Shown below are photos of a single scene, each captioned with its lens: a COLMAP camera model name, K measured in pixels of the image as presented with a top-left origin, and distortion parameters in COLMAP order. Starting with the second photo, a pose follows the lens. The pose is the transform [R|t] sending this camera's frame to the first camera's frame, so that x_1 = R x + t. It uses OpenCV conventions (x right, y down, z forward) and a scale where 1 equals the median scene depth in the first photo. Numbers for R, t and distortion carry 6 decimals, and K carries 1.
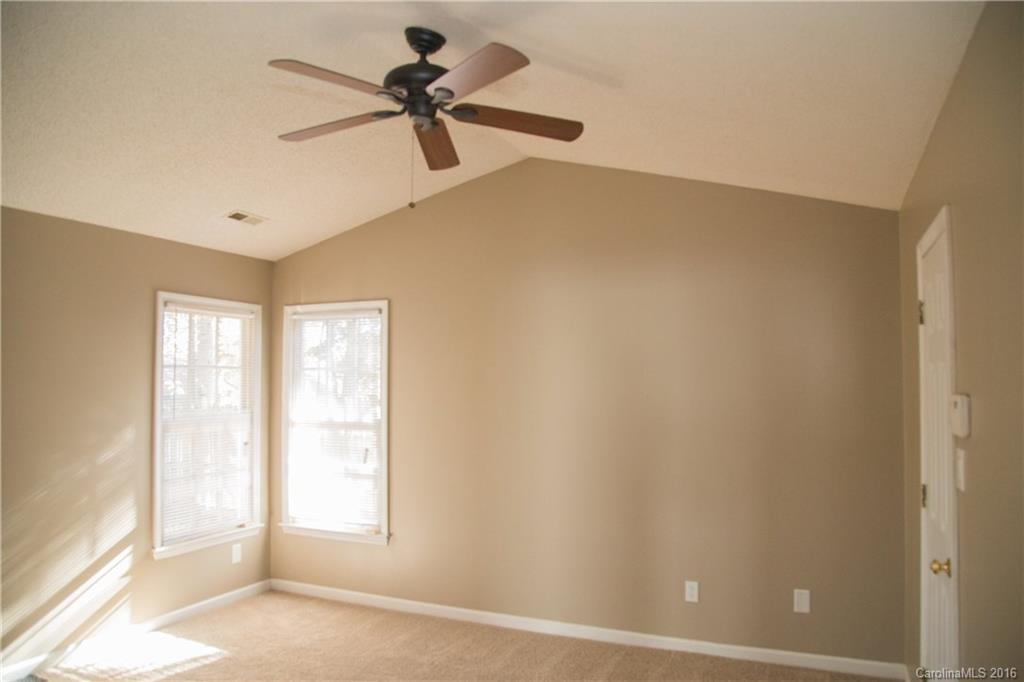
lens RADIAL K [[717.8, 0, 514.4], [0, 717.8, 370.5], [0, 0, 1]] dist [-0.108691, 0.001285]
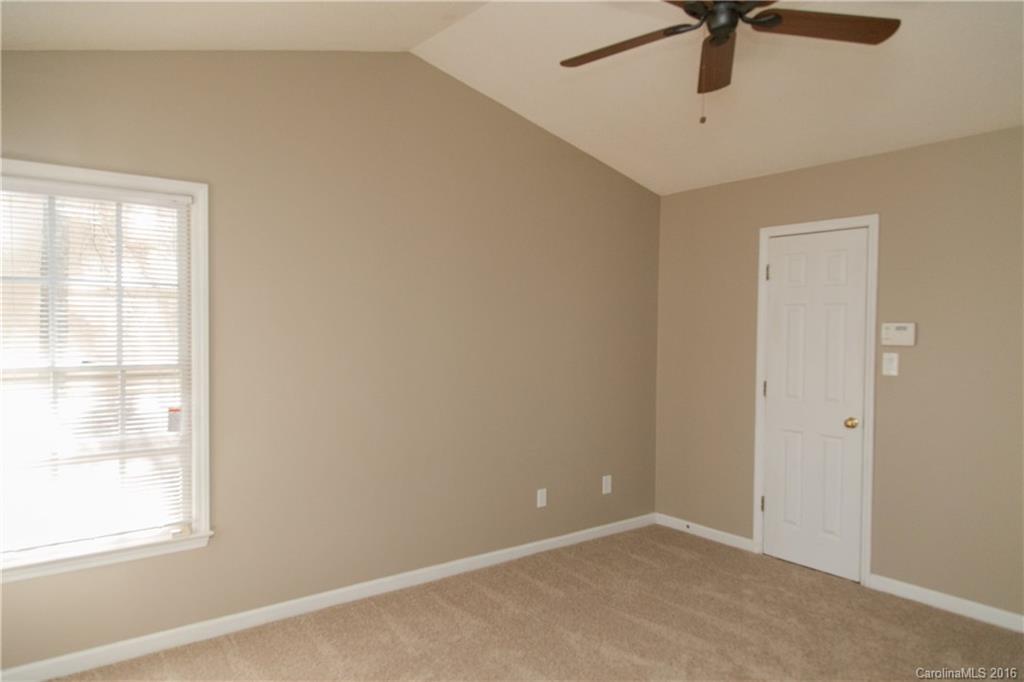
lens RADIAL K [[708.1, 0, 512.0], [0, 708.1, 341.0], [0, 0, 1]] dist [-0.001798, -0.000612]
pose [[0.463179, -0.019916, 0.886041, -0.776921], [-0.025001, 0.999056, 0.035525, 0.021496], [-0.885912, -0.038606, 0.462244, 0.524840]]
